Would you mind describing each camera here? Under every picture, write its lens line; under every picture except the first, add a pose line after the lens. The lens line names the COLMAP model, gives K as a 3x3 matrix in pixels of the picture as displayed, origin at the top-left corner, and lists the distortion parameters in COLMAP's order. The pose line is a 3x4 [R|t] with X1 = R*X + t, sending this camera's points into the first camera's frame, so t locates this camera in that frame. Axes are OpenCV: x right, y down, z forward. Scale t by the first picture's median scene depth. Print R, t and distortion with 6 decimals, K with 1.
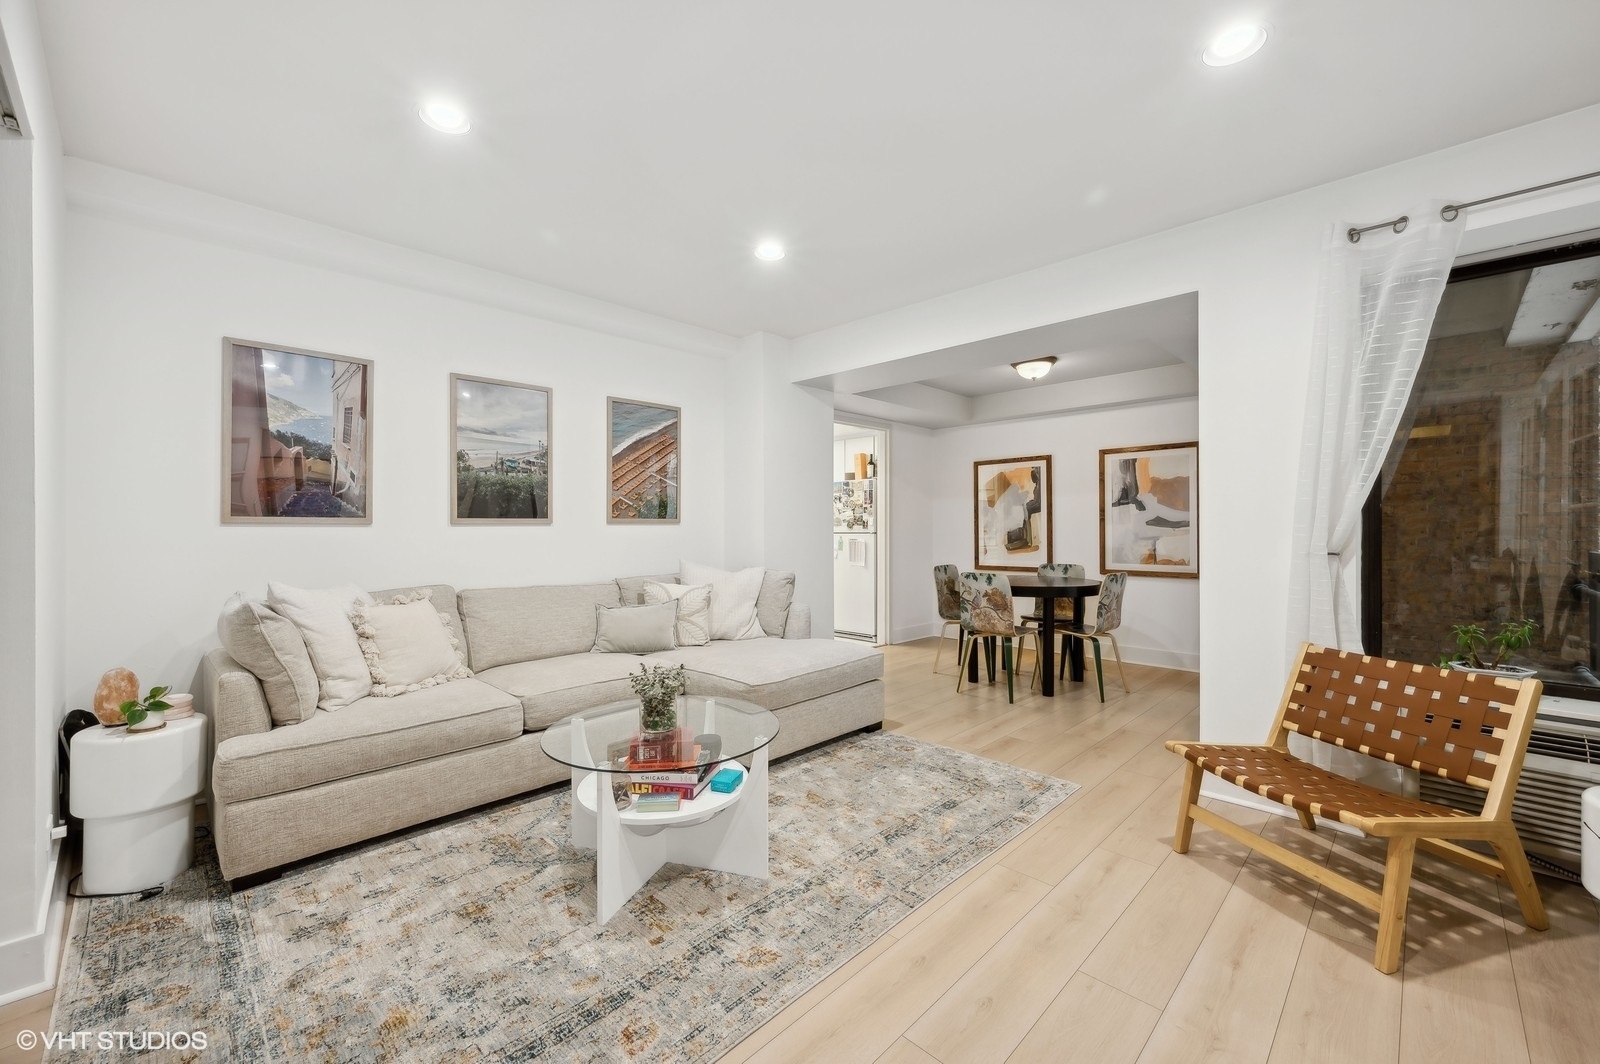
lens RADIAL K [[644.3, 0, 796.8], [0, 644.3, 536.6], [0, 0, 1]] dist [0.000897, -0.000208]
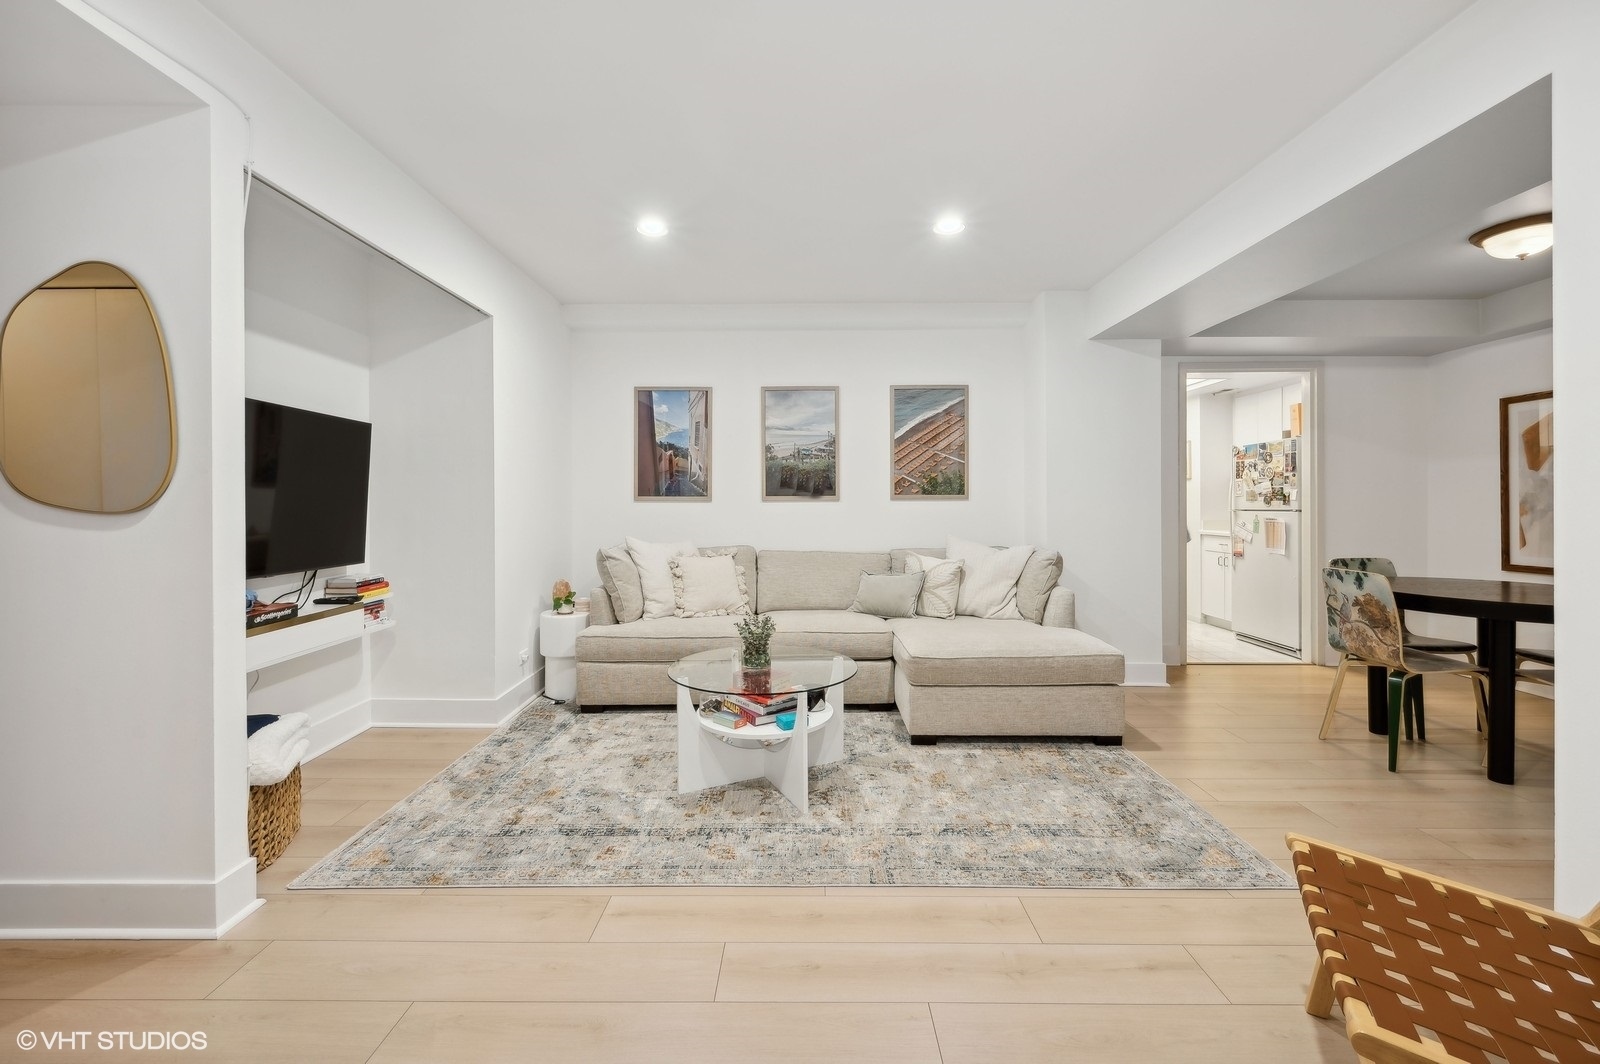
lens RADIAL K [[644.3, 0, 789.7], [0, 644.3, 515.6], [0, 0, 1]] dist [0.000897, -0.000208]
pose [[0.691144, 0.015159, -0.722558, 0.464550], [-0.010498, 0.999885, 0.010935, -0.003809], [0.722640, 0.000028, 0.691224, 0.122372]]
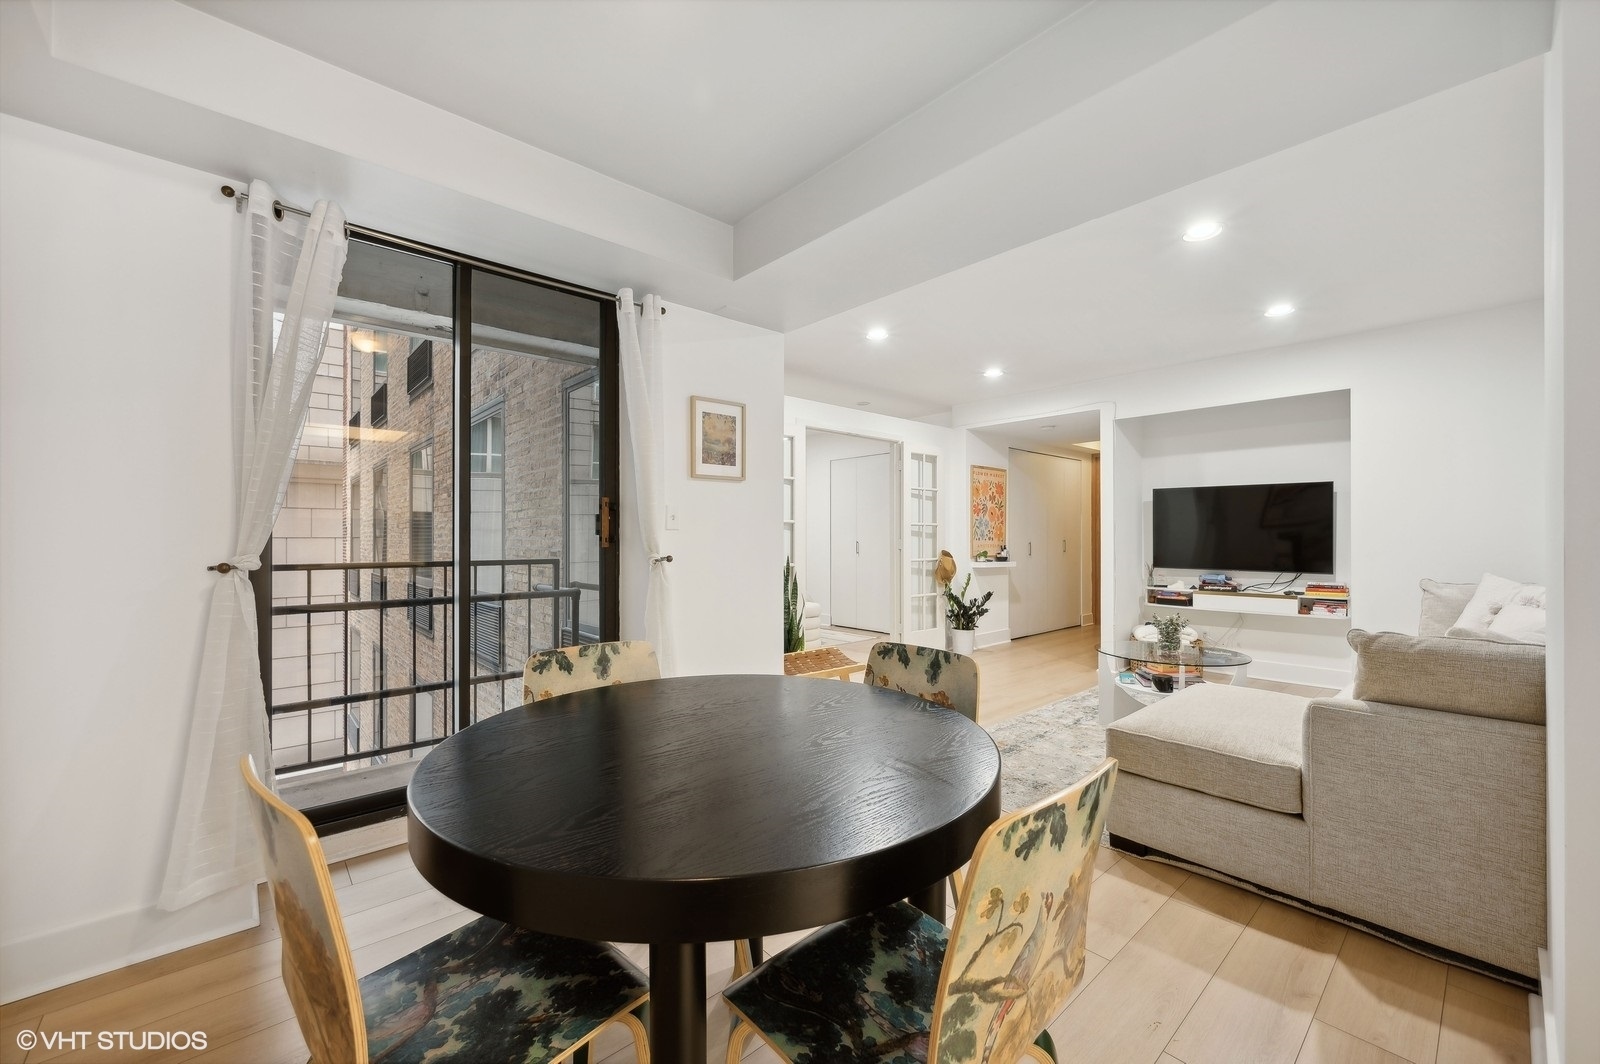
lens RADIAL K [[644.3, 0, 800.7], [0, 644.3, 532.3], [0, 0, 1]] dist [0.000897, -0.000208]
pose [[-0.997954, -0.002011, 0.063900, 0.425568], [-0.001384, 0.999950, 0.009858, -0.021653], [-0.063917, 0.009749, -0.997908, 1.811206]]
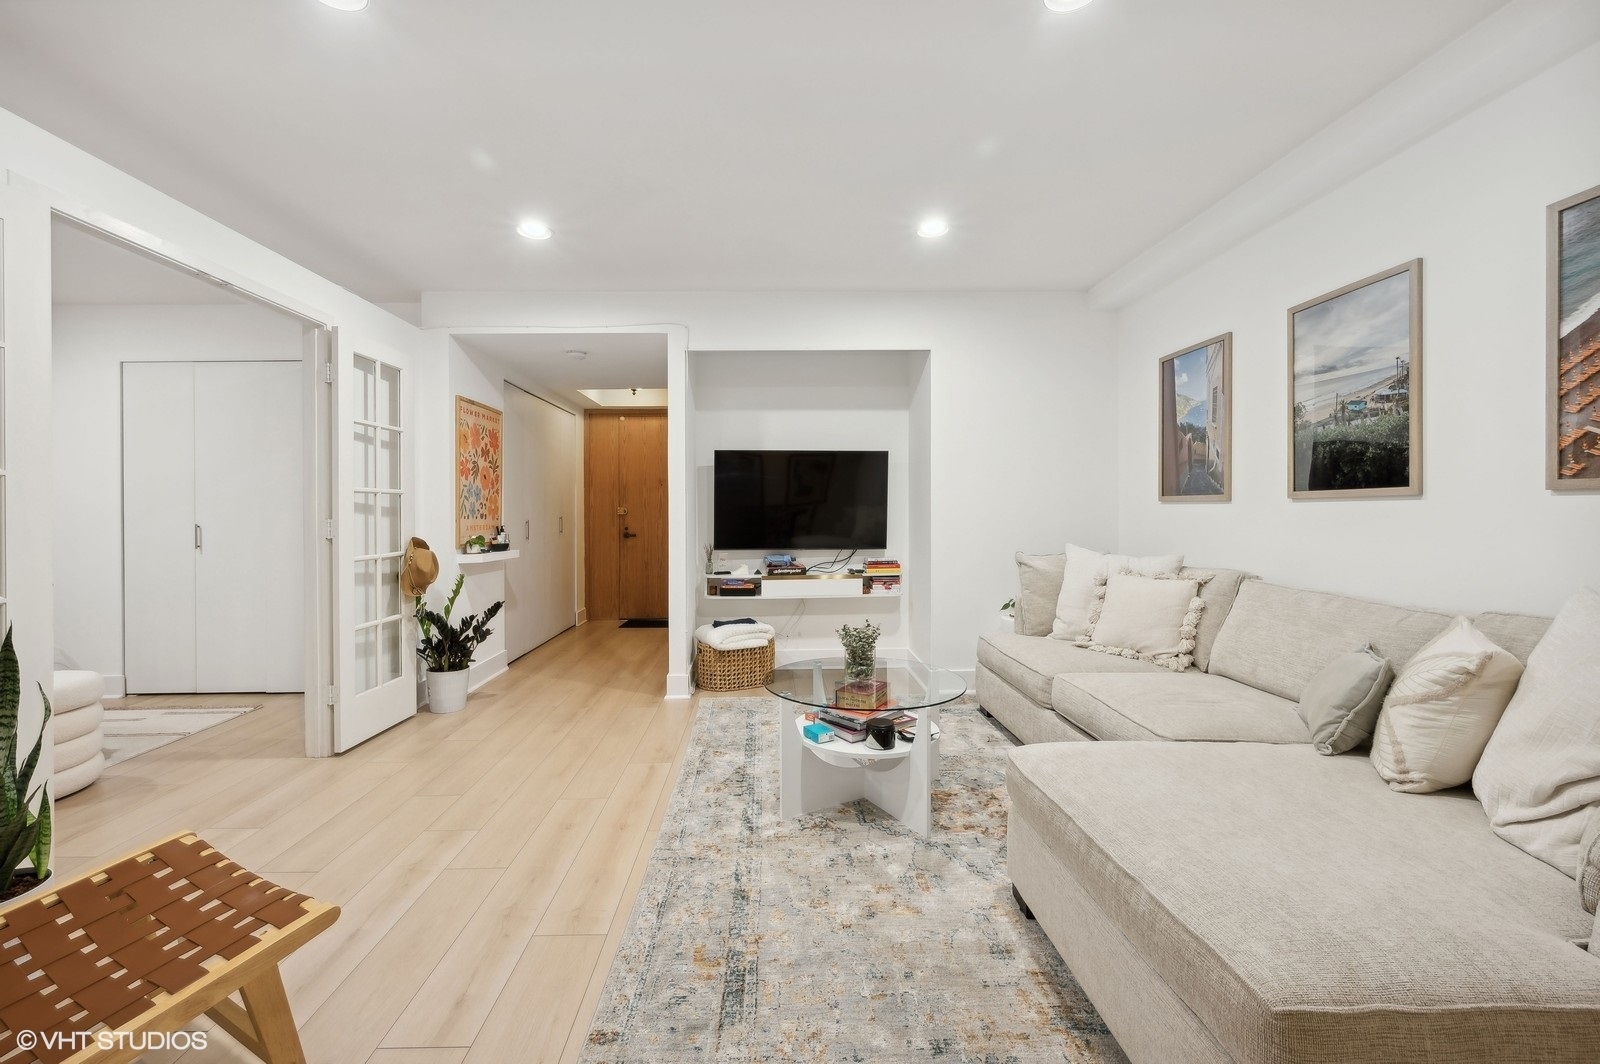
lens RADIAL K [[644.3, 0, 776.8], [0, 644.3, 510.5], [0, 0, 1]] dist [0.000897, -0.000208]
pose [[-0.698659, 0.004449, -0.715441, 0.472736], [-0.004886, 0.999928, 0.010989, -0.011238], [0.715438, 0.011173, -0.698587, 1.100519]]
